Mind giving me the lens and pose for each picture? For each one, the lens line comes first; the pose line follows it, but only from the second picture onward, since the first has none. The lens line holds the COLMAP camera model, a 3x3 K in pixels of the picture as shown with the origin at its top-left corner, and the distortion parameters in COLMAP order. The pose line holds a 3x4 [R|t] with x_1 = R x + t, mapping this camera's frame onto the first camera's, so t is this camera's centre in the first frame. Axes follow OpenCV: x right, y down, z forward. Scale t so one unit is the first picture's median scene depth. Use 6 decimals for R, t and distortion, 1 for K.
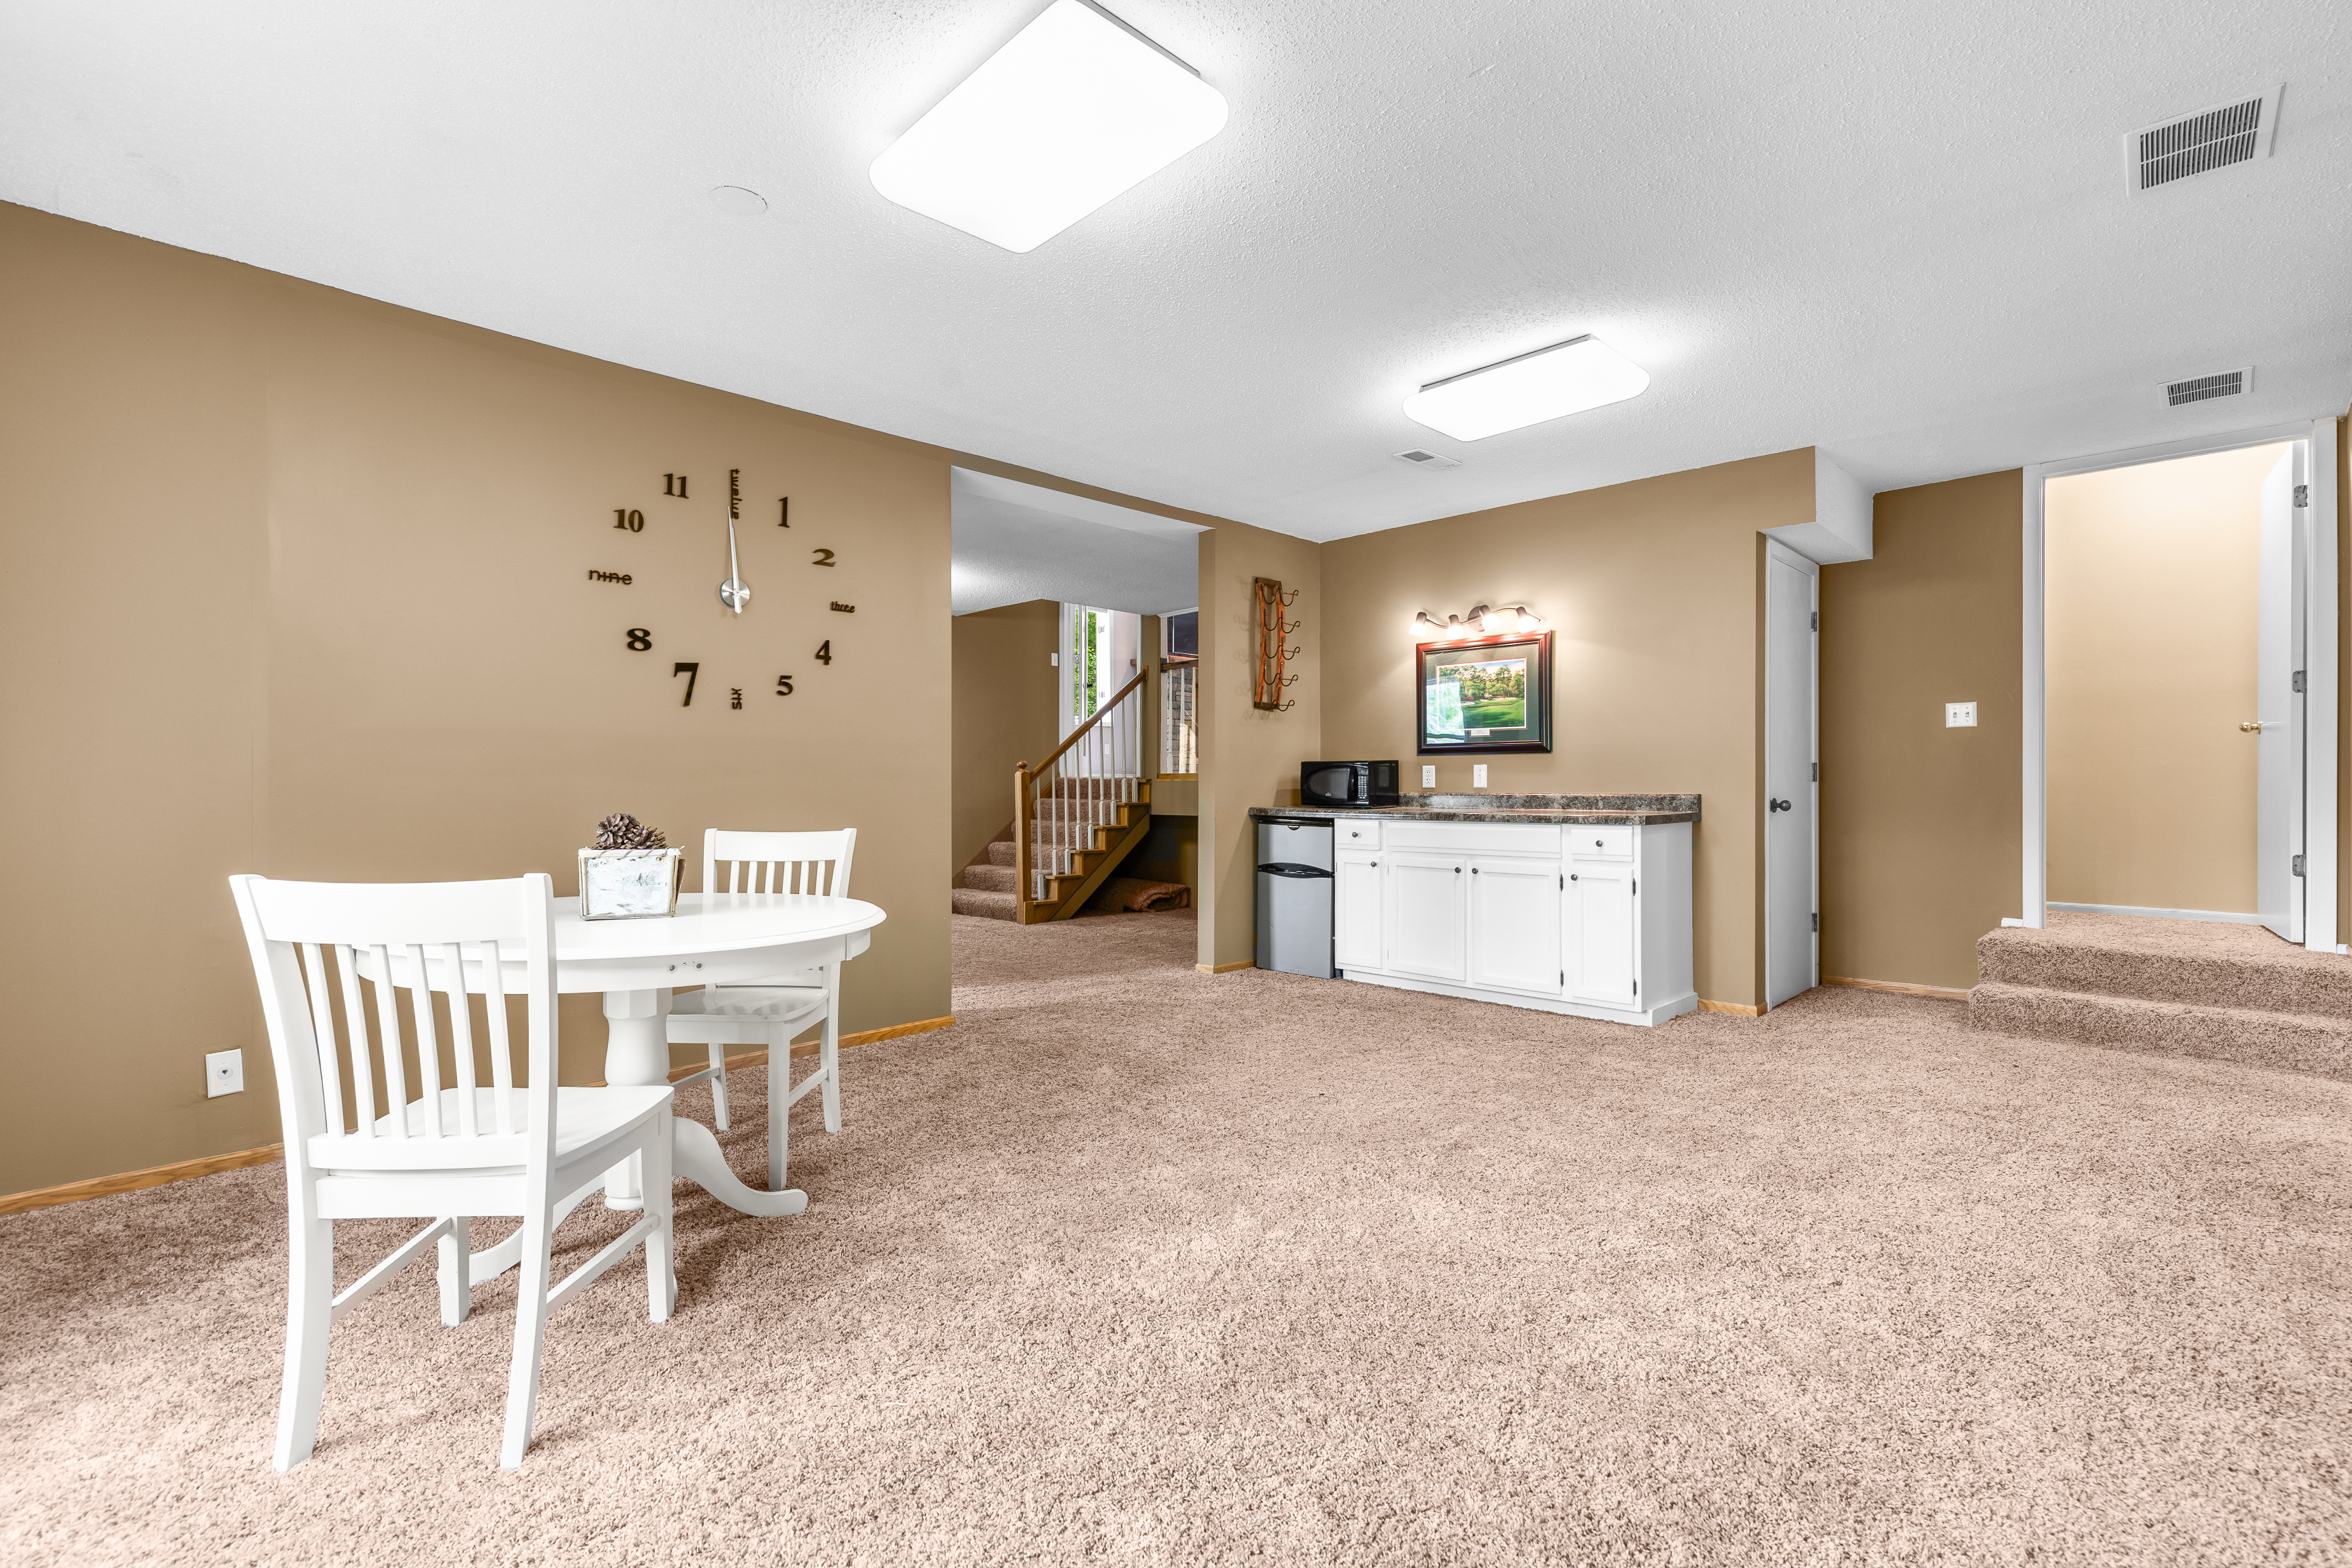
lens RADIAL K [[1052.4, 0, 1179.1], [0, 1052.4, 795.7], [0, 0, 1]] dist [-0.001065, -0.000073]
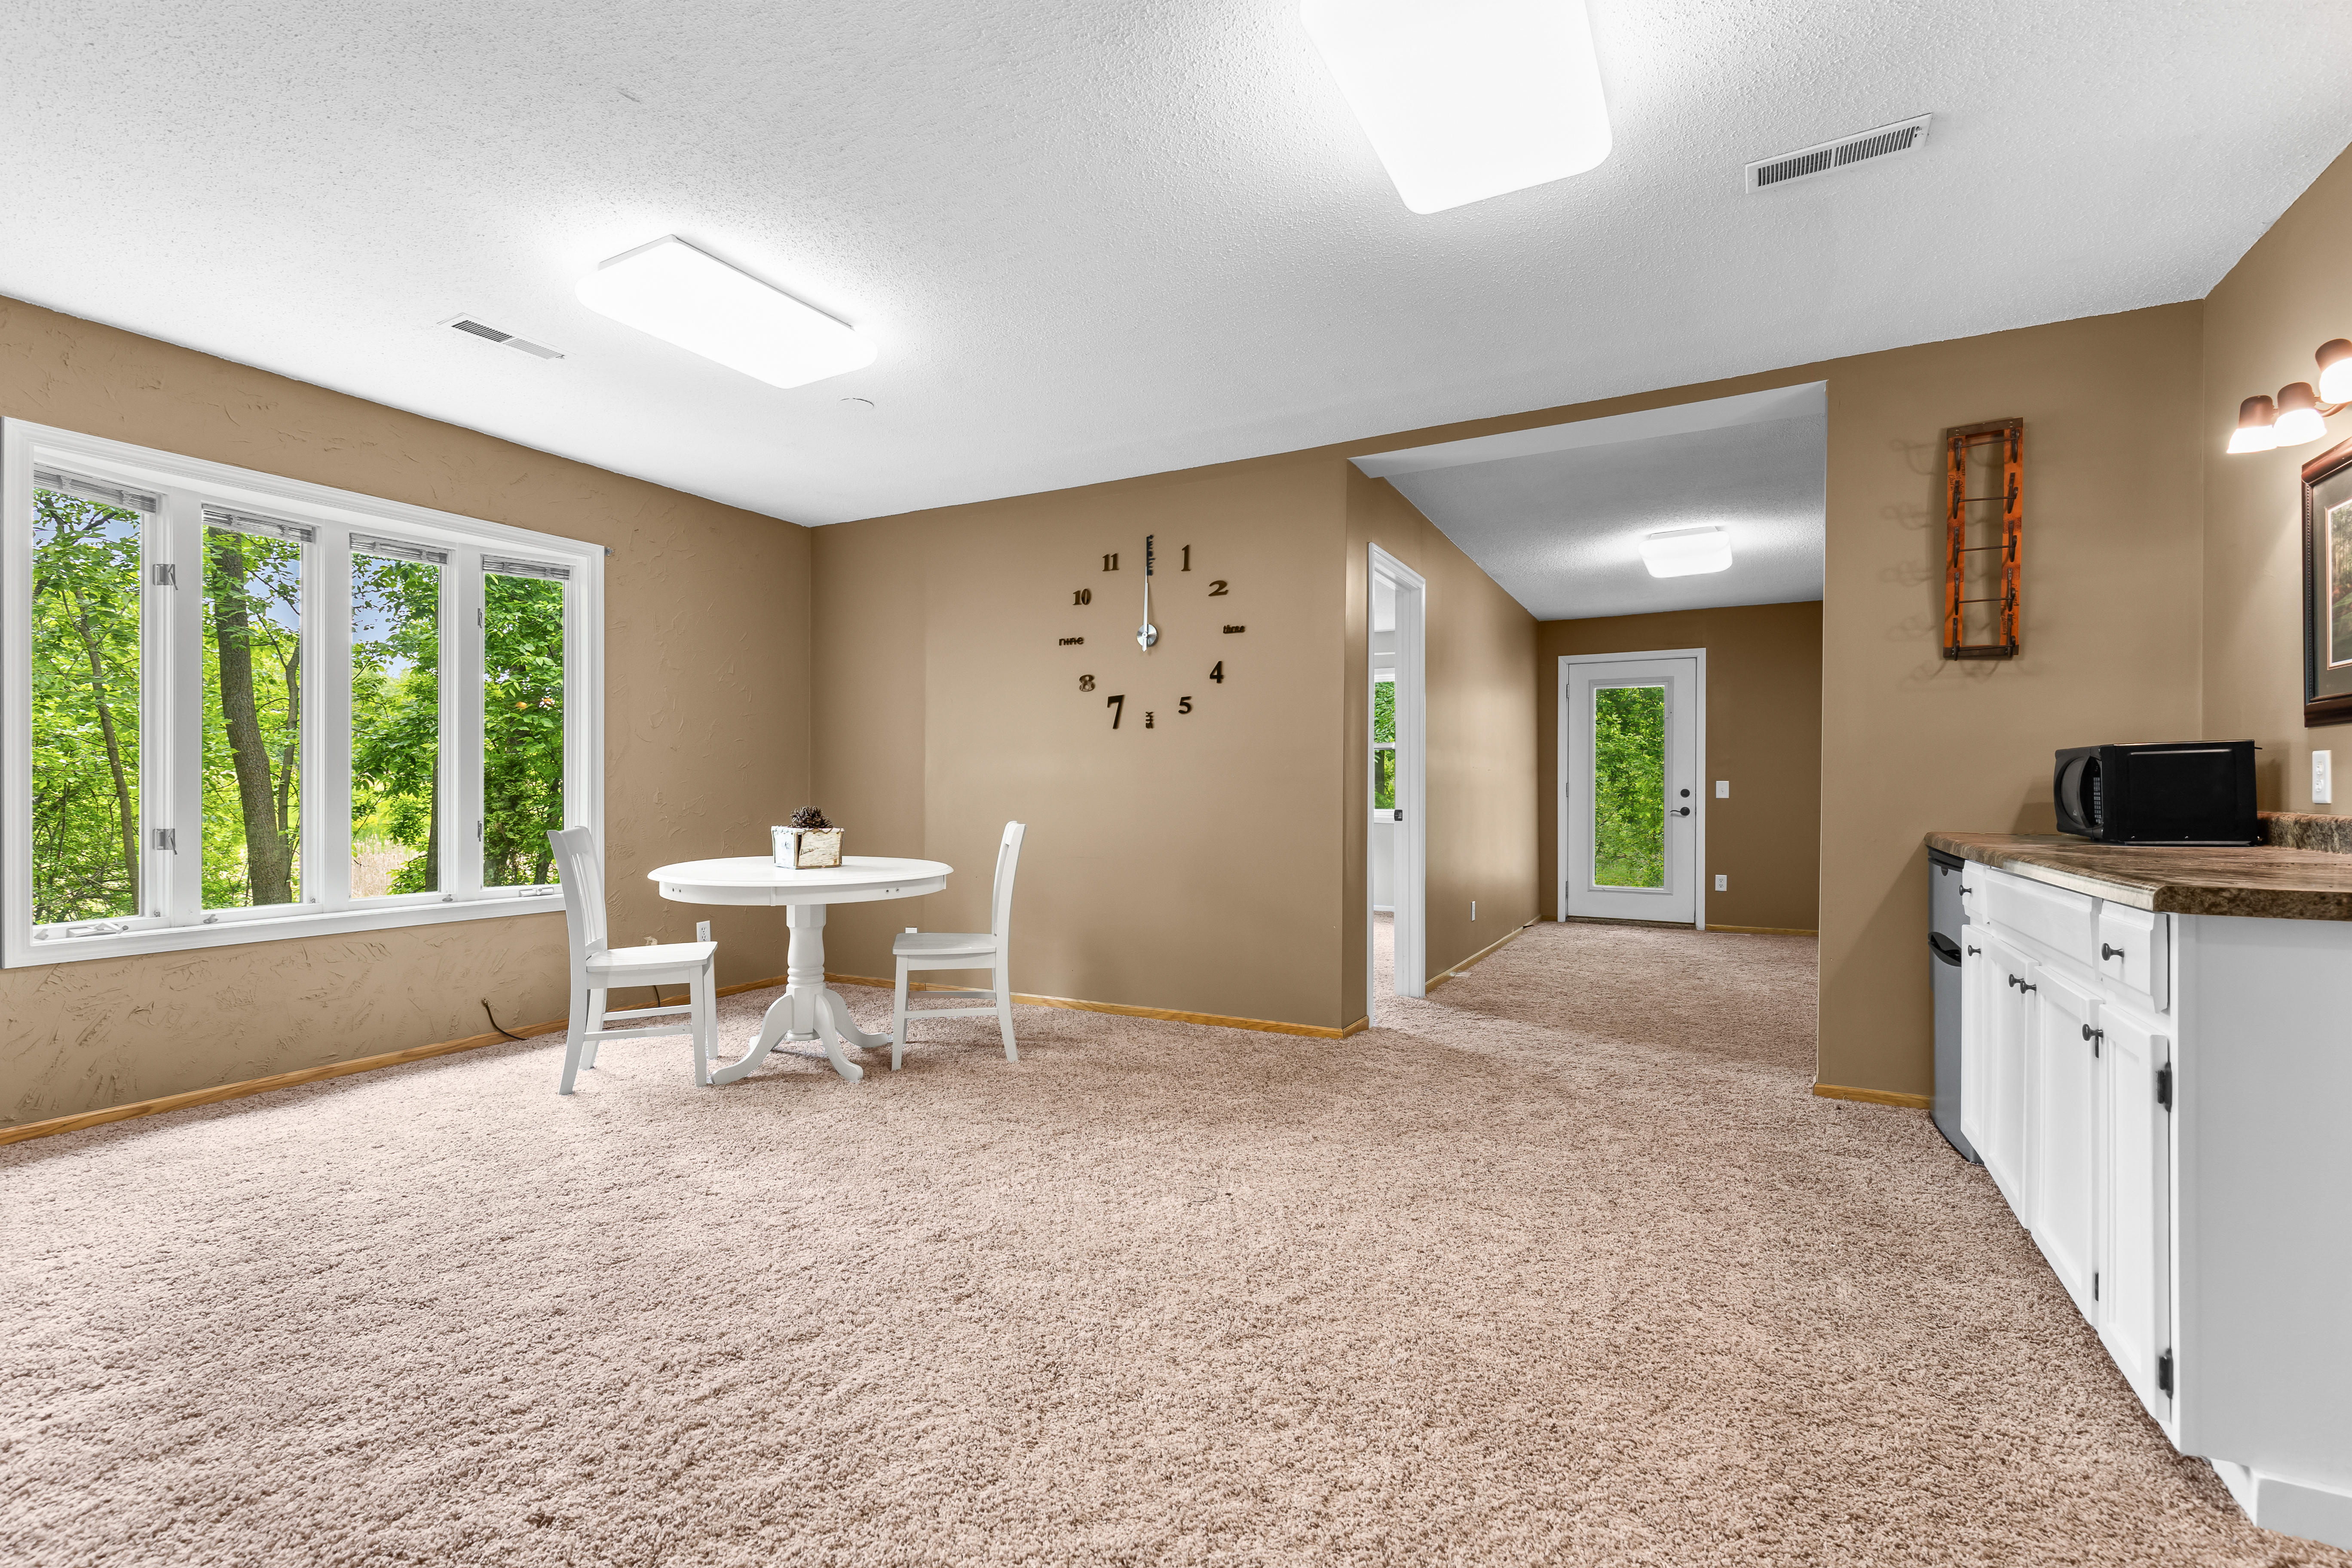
lens RADIAL K [[1031.7, 0, 1170.8], [0, 1031.7, 808.9], [0, 0, 1]] dist [0.011455, -0.000005]
pose [[0.280077, 0.016862, -0.959829, 0.734885], [-0.019018, 0.999747, 0.012014, -0.001967], [0.959789, 0.014889, 0.280327, 0.661417]]
